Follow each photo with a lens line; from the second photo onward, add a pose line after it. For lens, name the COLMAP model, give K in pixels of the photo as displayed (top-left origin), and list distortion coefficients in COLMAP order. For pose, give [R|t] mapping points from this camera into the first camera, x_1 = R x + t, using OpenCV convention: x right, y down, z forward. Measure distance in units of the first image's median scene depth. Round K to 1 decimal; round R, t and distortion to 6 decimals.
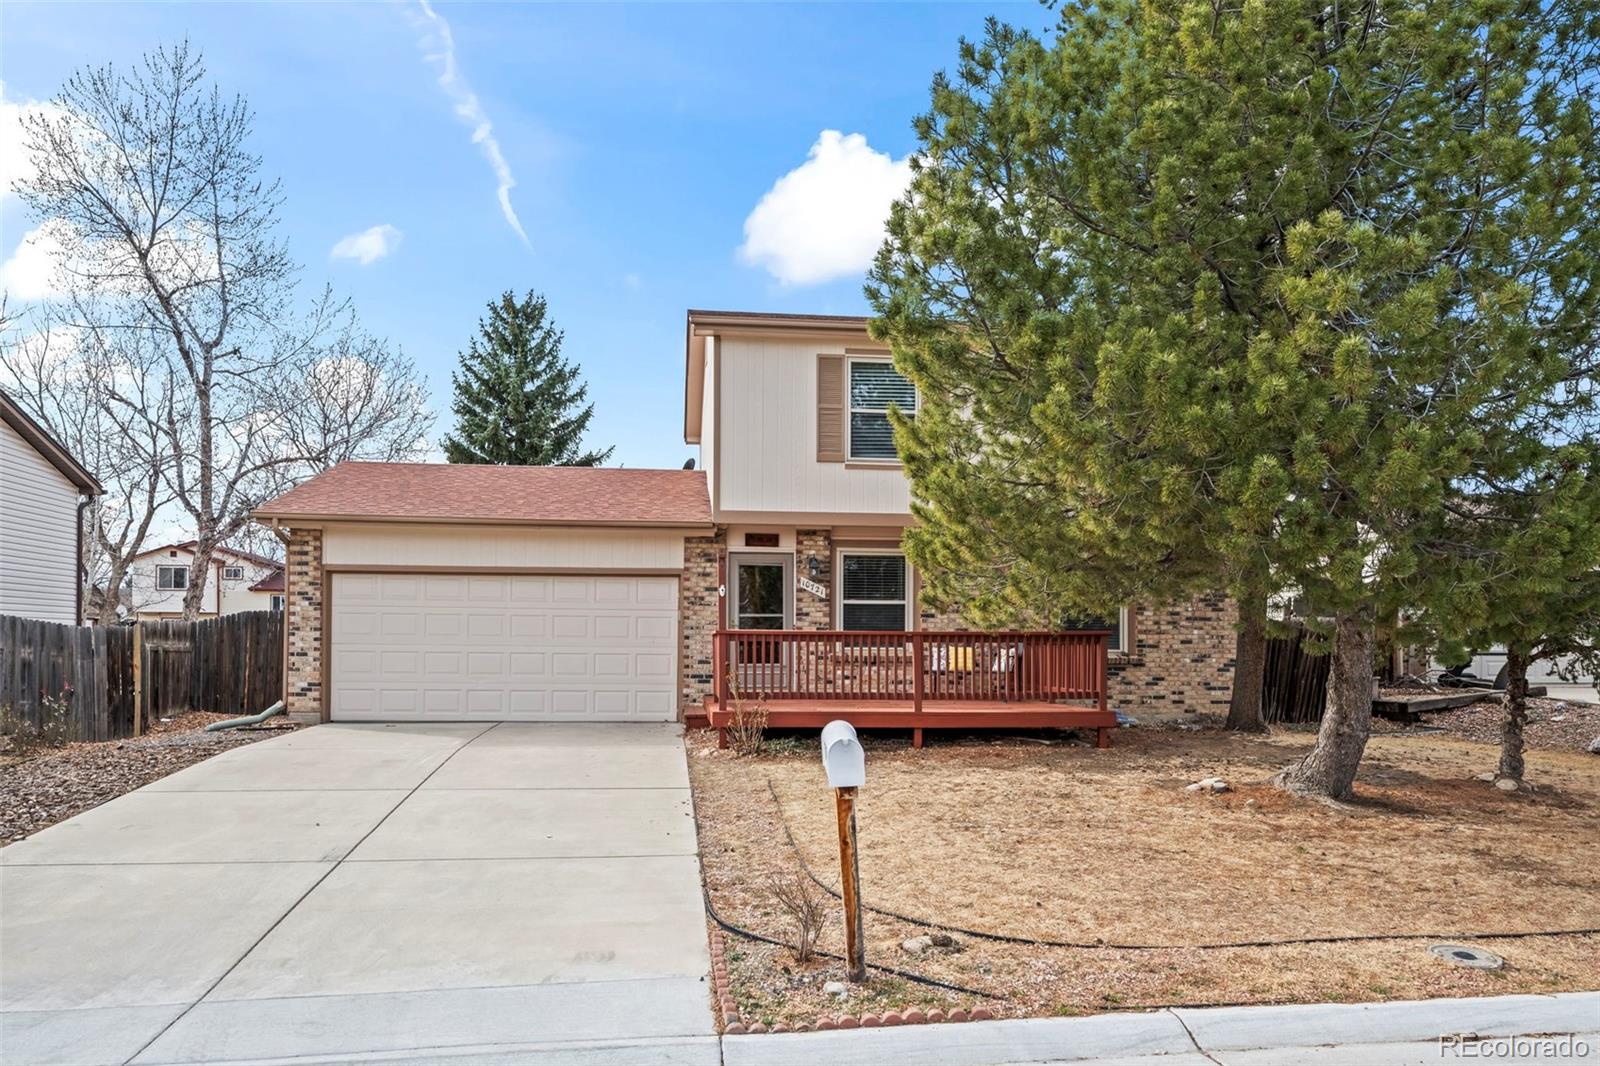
lens RADIAL K [[1056.2, 0, 799.7], [0, 1056.2, 639.3], [0, 0, 1]] dist [0.008996, 0.002426]
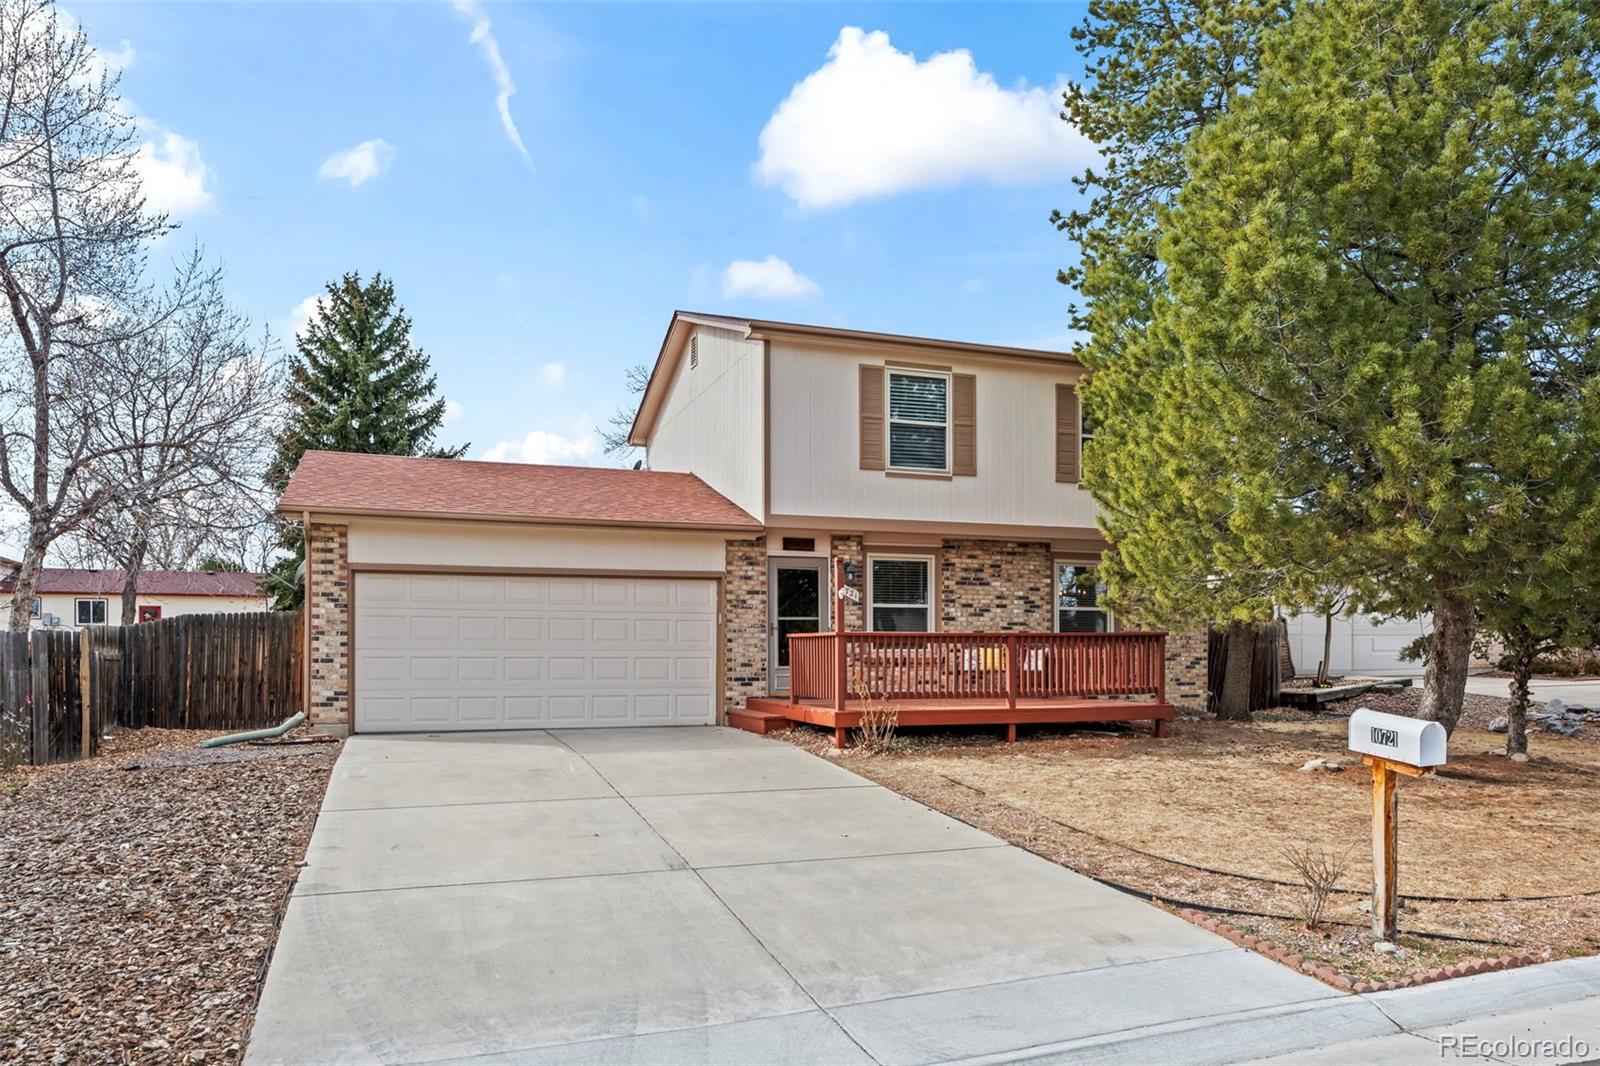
lens RADIAL K [[1040.8, 0, 803.3], [0, 1040.8, 653.8], [0, 0, 1]] dist [0.007153, 0.001045]
pose [[0.972648, -0.008109, 0.232141, -0.267524], [0.006062, 0.999936, 0.009527, 0.001949], [-0.232203, -0.007859, 0.972636, 0.024707]]
